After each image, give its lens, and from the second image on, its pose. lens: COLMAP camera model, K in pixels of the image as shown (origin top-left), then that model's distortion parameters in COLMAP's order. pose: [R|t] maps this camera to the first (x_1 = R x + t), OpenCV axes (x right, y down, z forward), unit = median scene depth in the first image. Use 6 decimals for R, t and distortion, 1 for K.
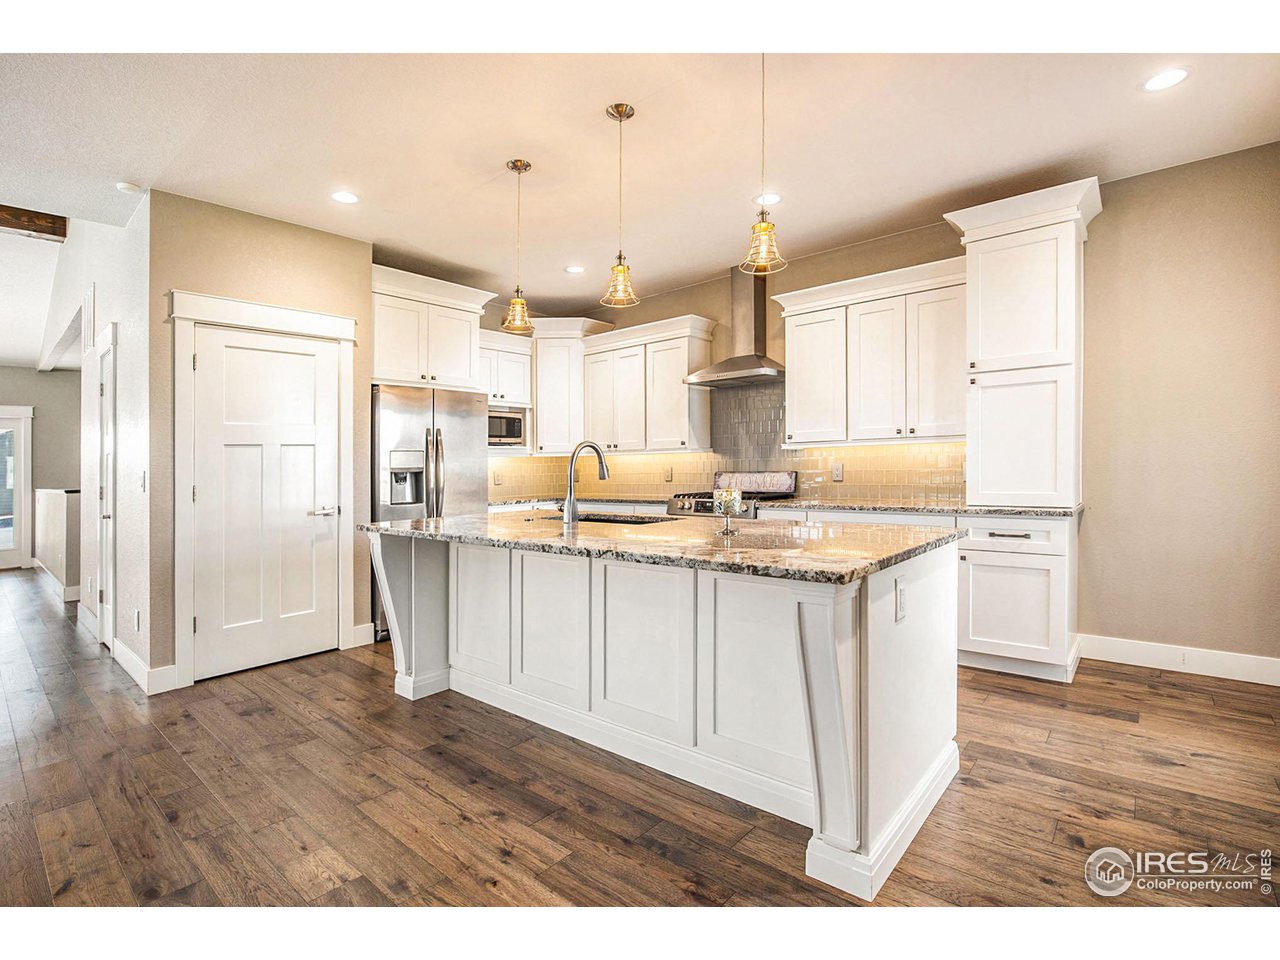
lens RADIAL K [[634.3, 0, 639.8], [0, 634.3, 471.0], [0, 0, 1]] dist [-0.004048, -0.000075]
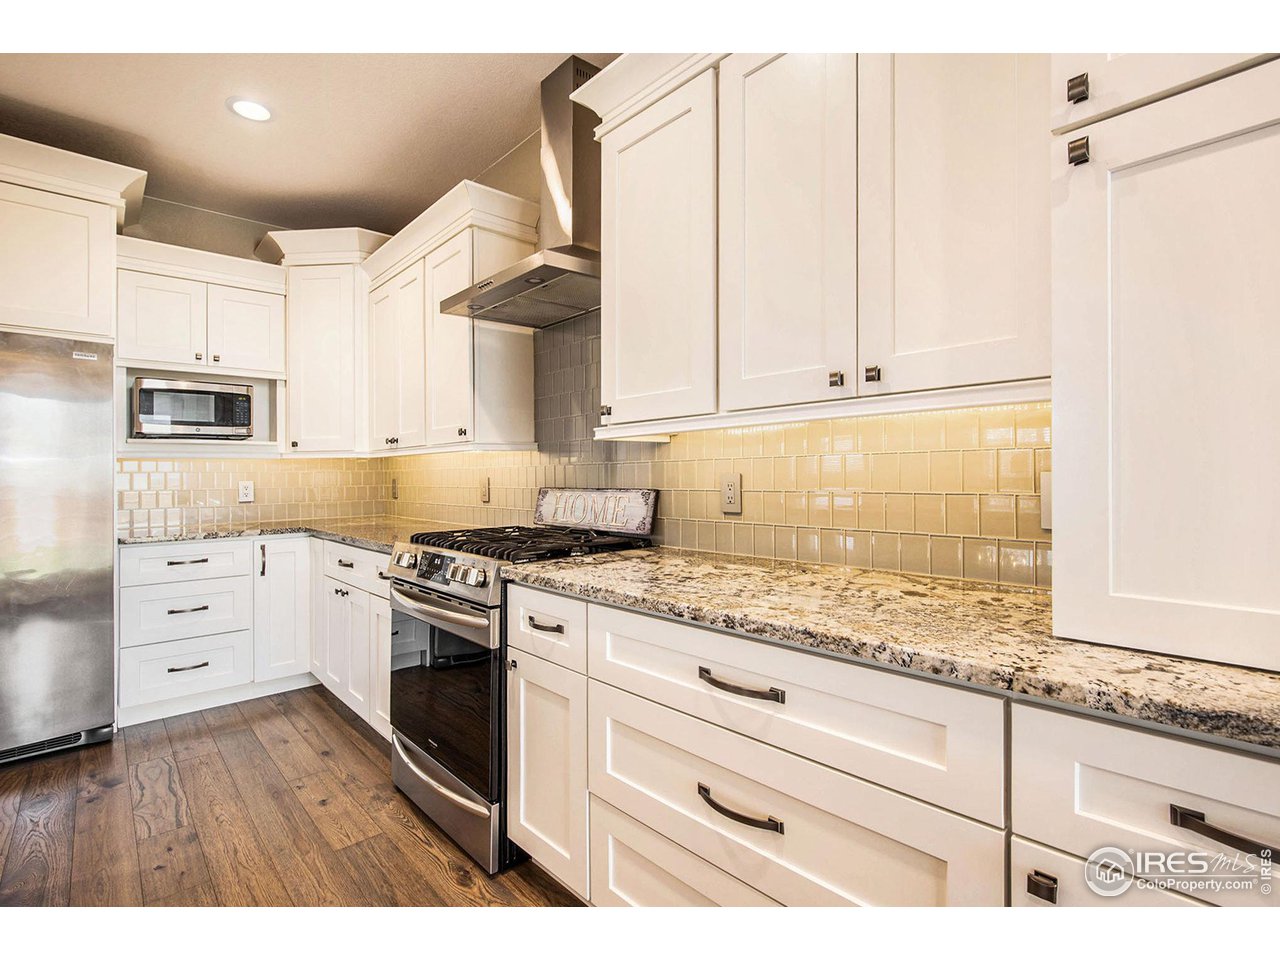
lens RADIAL K [[602.7, 0, 627.3], [0, 602.7, 473.9], [0, 0, 1]] dist [-0.025443, 0.000402]
pose [[0.990458, 0.006976, -0.137637, 0.267805], [-0.007946, 0.999947, -0.006497, -0.007345], [0.137584, 0.007529, 0.990461, 0.523553]]
